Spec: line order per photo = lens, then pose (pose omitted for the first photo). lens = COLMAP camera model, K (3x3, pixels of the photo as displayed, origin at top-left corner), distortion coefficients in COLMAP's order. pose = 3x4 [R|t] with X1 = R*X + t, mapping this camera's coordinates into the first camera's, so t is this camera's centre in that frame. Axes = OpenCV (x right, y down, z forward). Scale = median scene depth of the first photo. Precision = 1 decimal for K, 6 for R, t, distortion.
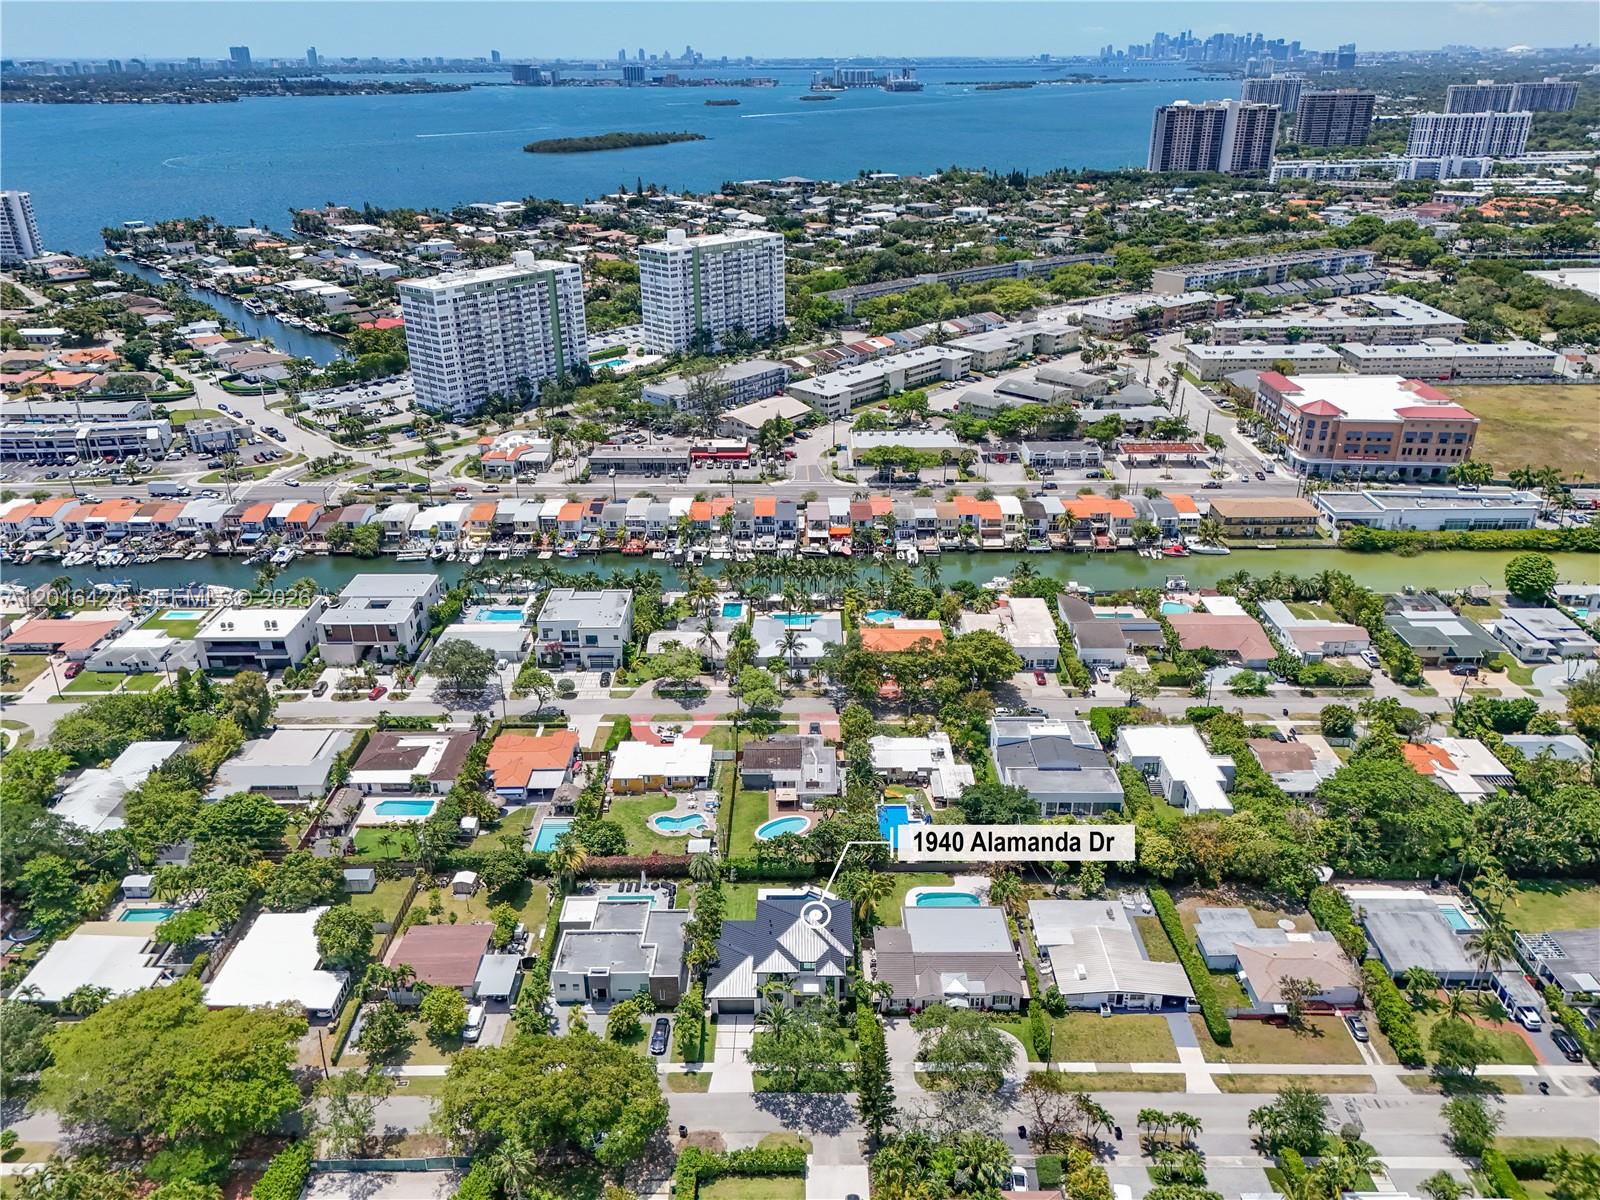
lens RADIAL K [[1147.4, 0, 810.1], [0, 1147.4, 604.0], [0, 0, 1]] dist [0.081620, -0.077037]
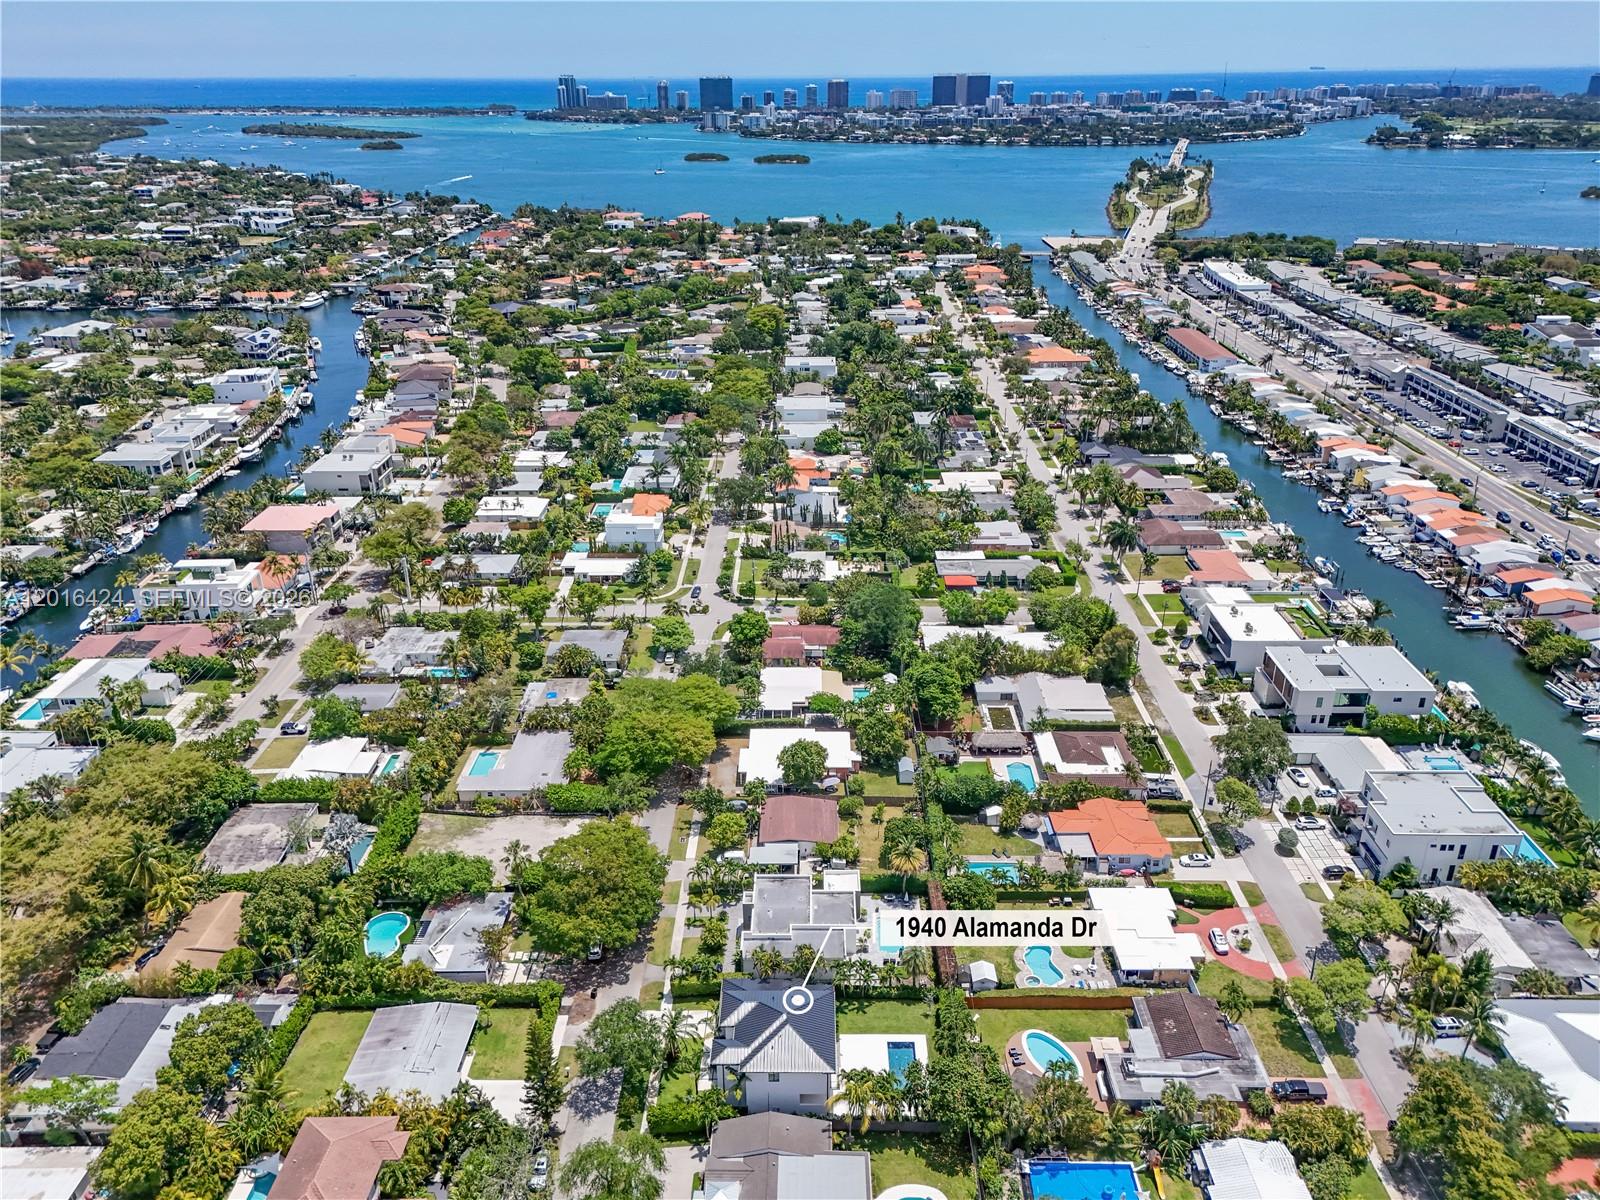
lens RADIAL K [[1147.4, 0, 810.1], [0, 1147.4, 604.0], [0, 0, 1]] dist [0.081620, -0.077037]
pose [[0.004368, 0.420615, -0.907229, 0.337182], [-0.420021, 0.824101, 0.380053, -0.172295], [0.907504, 0.379395, 0.180267, 0.363862]]
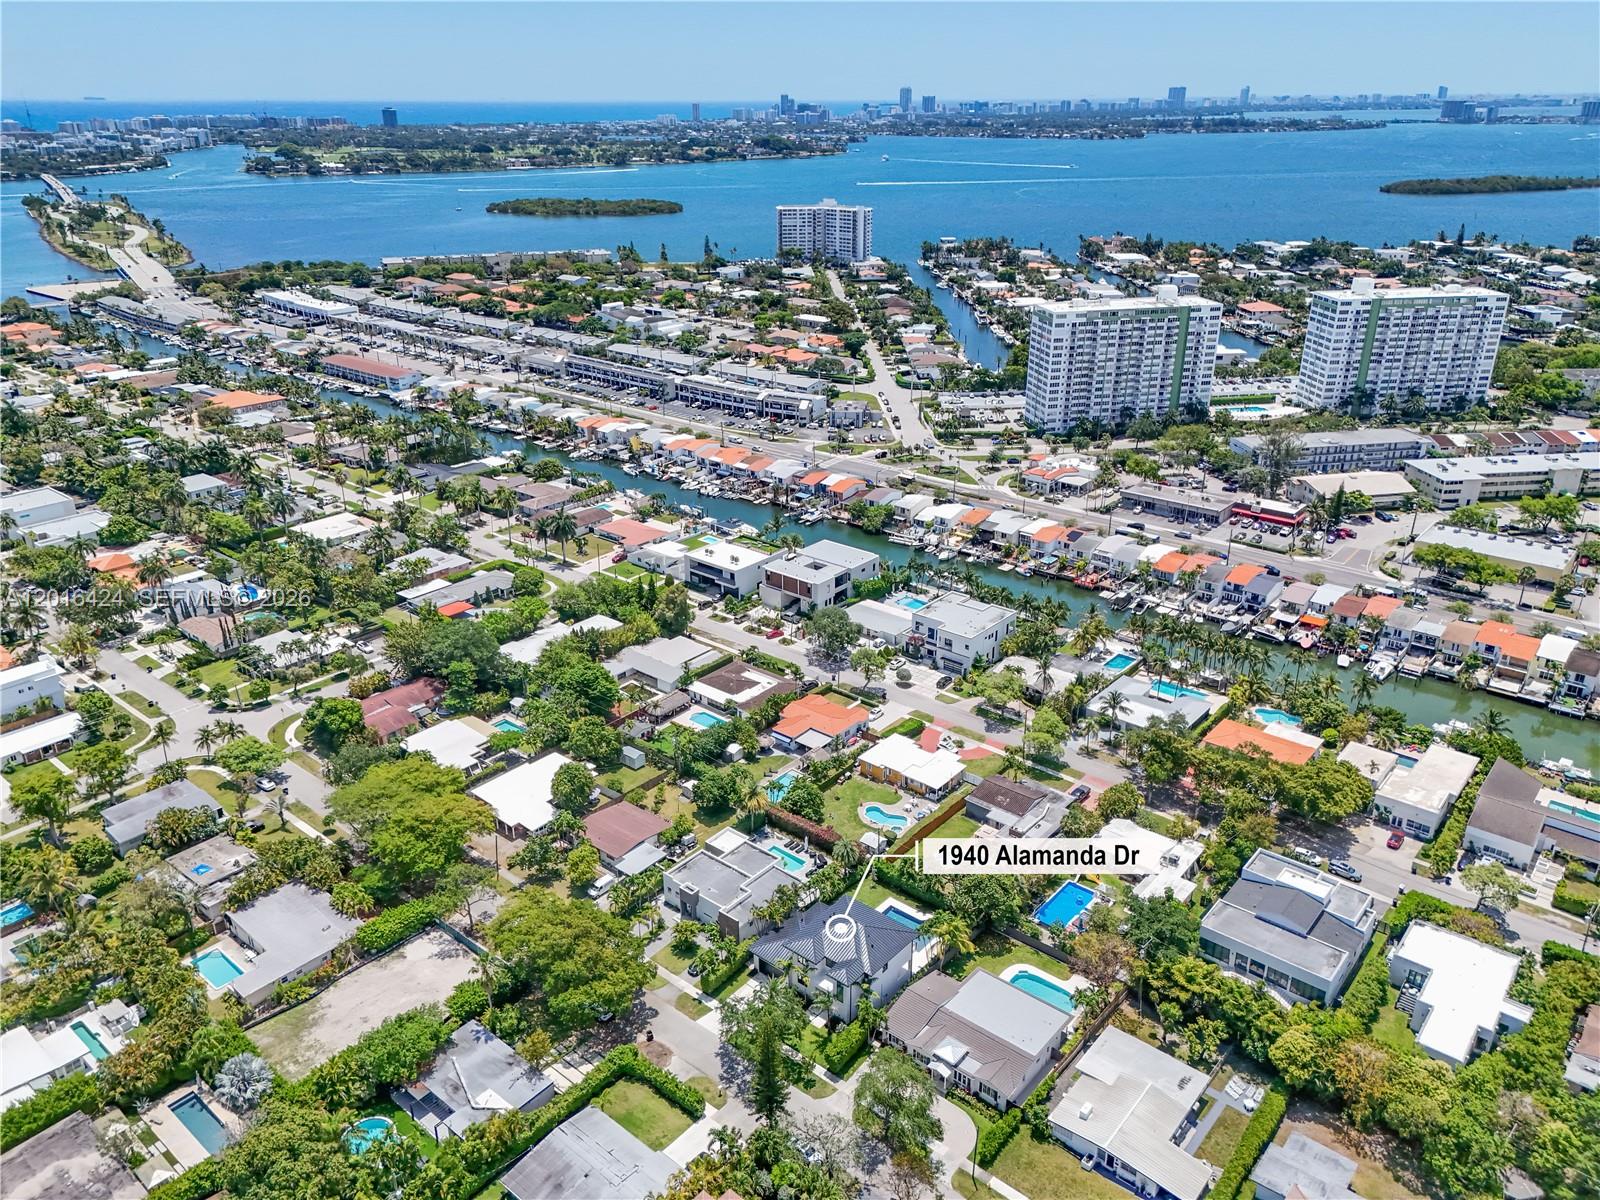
lens RADIAL K [[1147.4, 0, 810.1], [0, 1147.4, 604.0], [0, 0, 1]] dist [0.081620, -0.077037]
pose [[0.772369, 0.256733, -0.580977, 0.241397], [-0.272150, 0.960222, 0.062515, -0.026701], [0.573917, 0.109829, 0.811515, 0.055846]]
